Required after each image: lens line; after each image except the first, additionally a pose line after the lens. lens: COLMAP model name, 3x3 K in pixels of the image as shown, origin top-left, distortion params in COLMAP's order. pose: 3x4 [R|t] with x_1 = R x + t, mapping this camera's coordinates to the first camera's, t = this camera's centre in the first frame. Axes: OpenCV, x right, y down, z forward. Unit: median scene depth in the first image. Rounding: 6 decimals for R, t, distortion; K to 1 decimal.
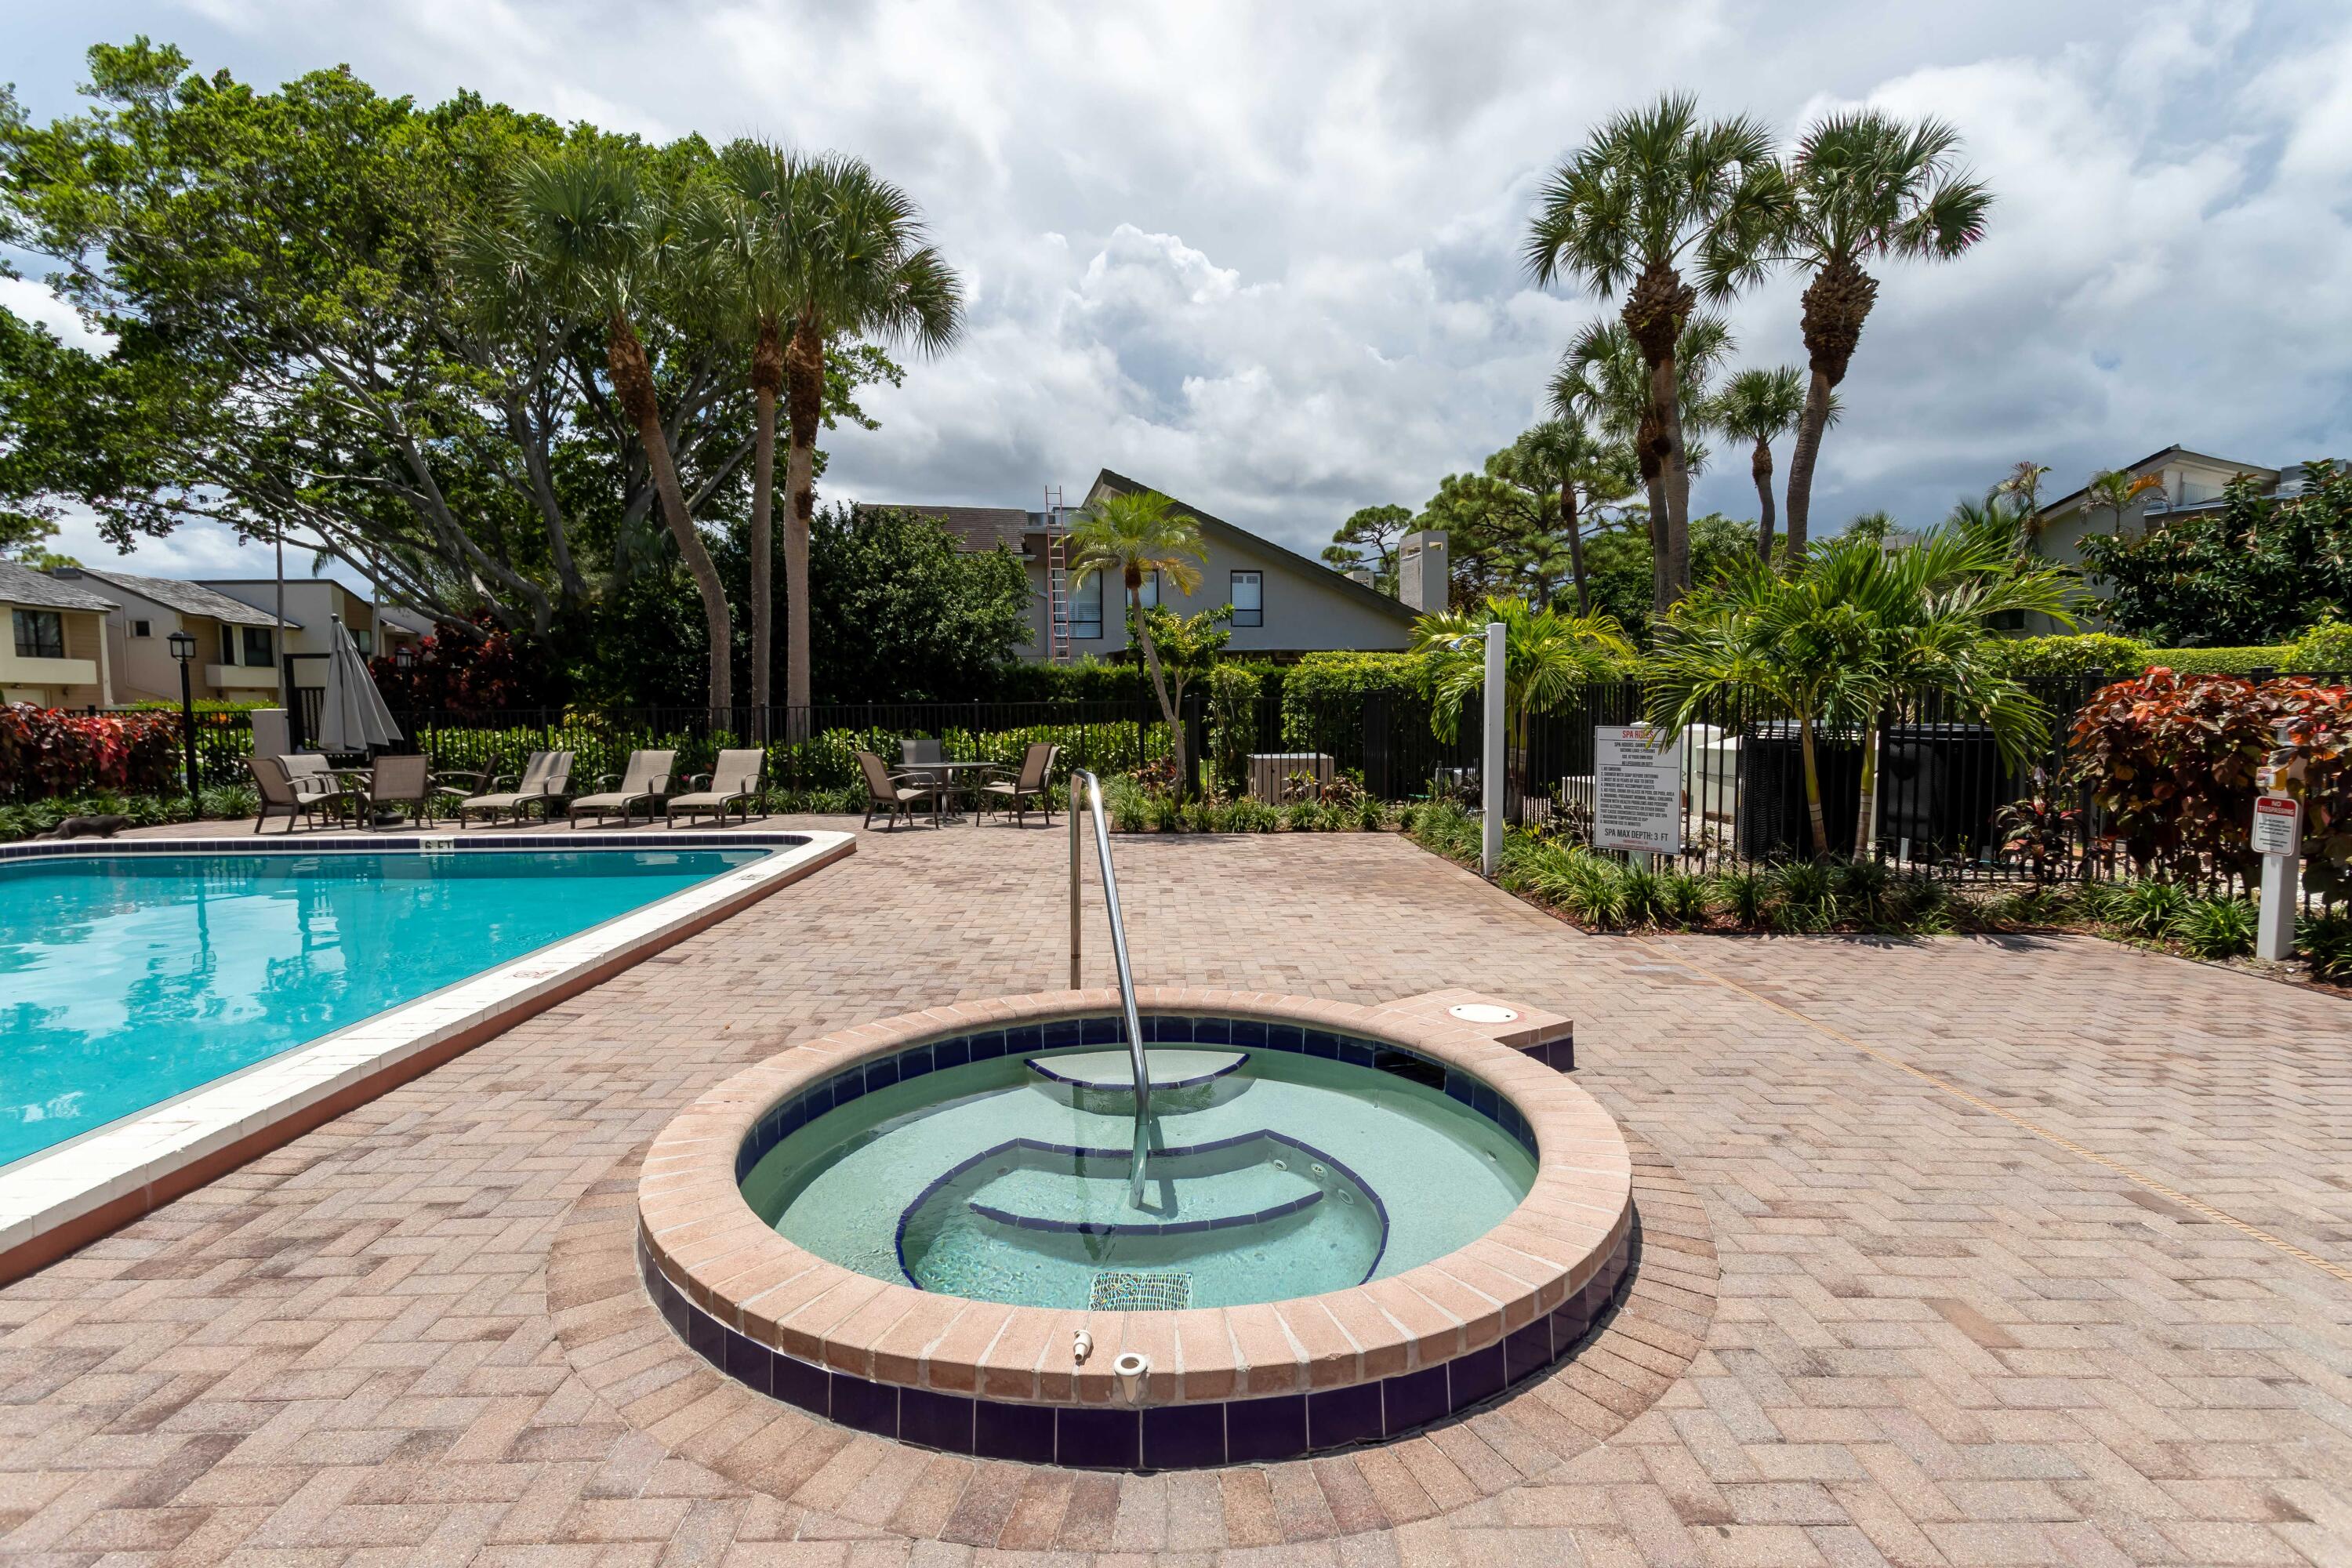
lens RADIAL K [[1138.6, 0, 1172.9], [0, 1138.6, 785.6], [0, 0, 1]] dist [0.011133, -0.001304]
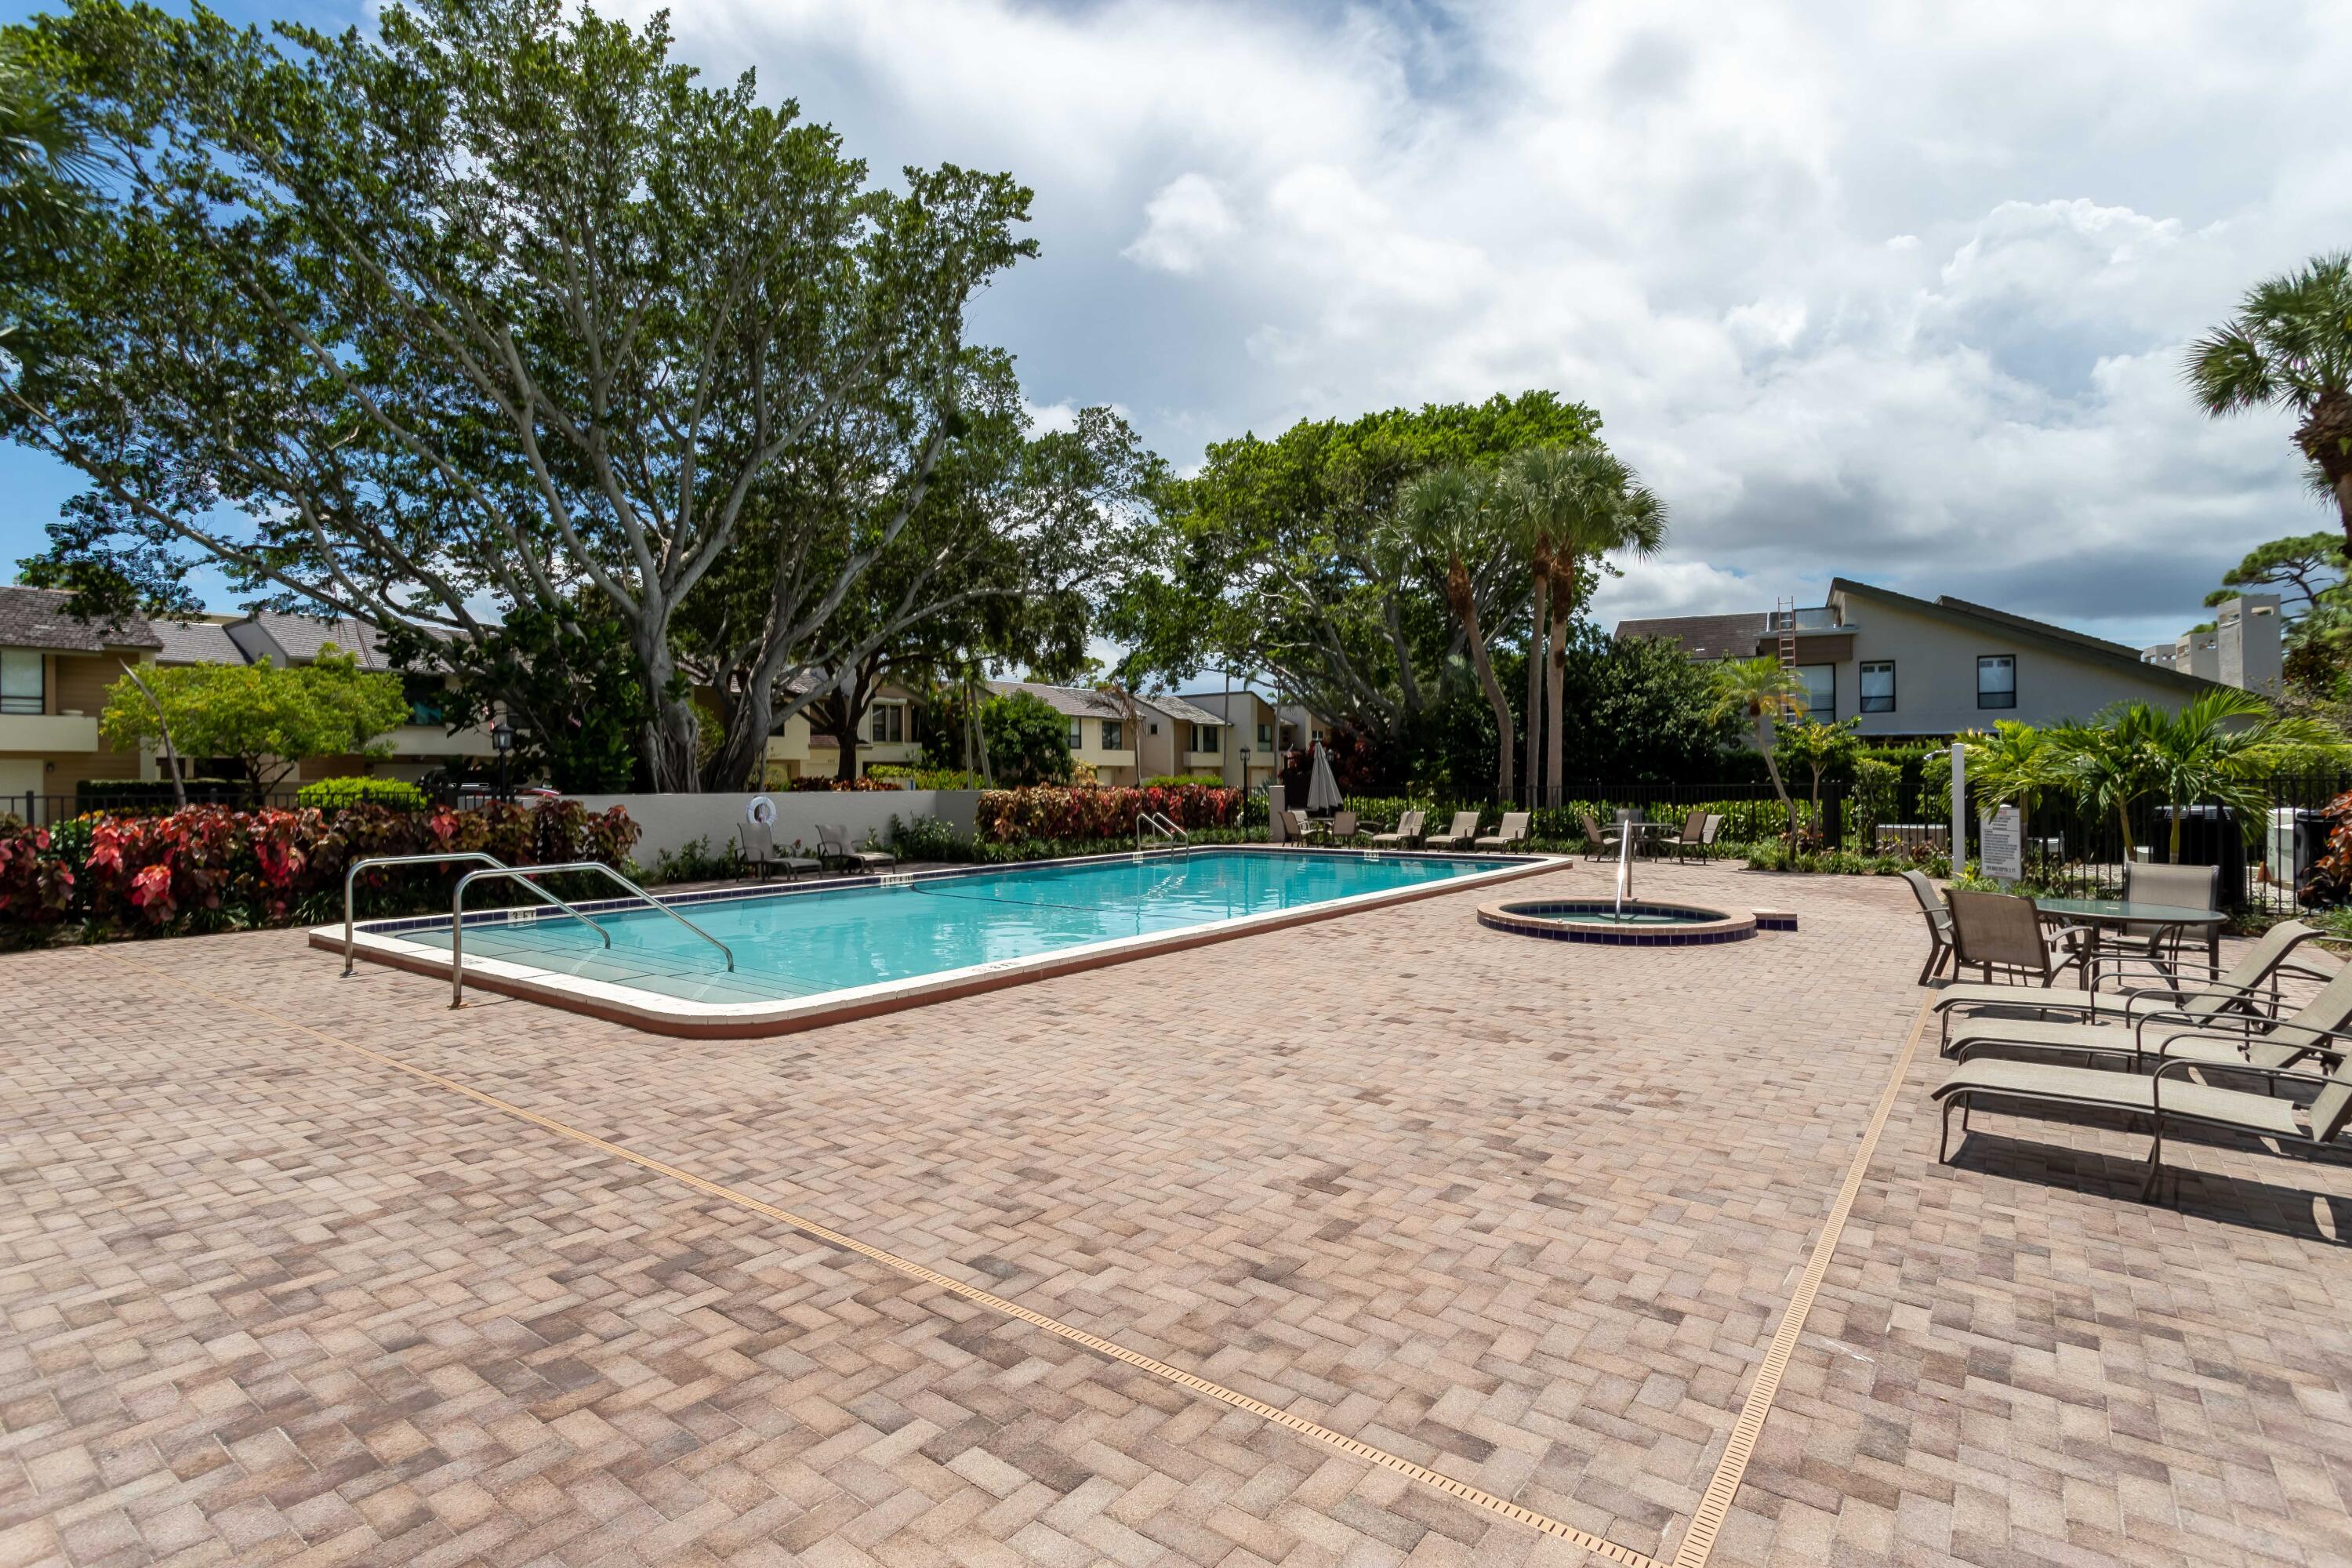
lens RADIAL K [[1138.6, 0, 1173.7], [0, 1138.6, 783.6], [0, 0, 1]] dist [0.011133, -0.001304]
pose [[0.785778, 0.004729, -0.618491, 0.161013], [-0.043048, 0.997964, -0.047061, 0.016215], [0.617009, 0.063604, 0.784381, -0.385951]]
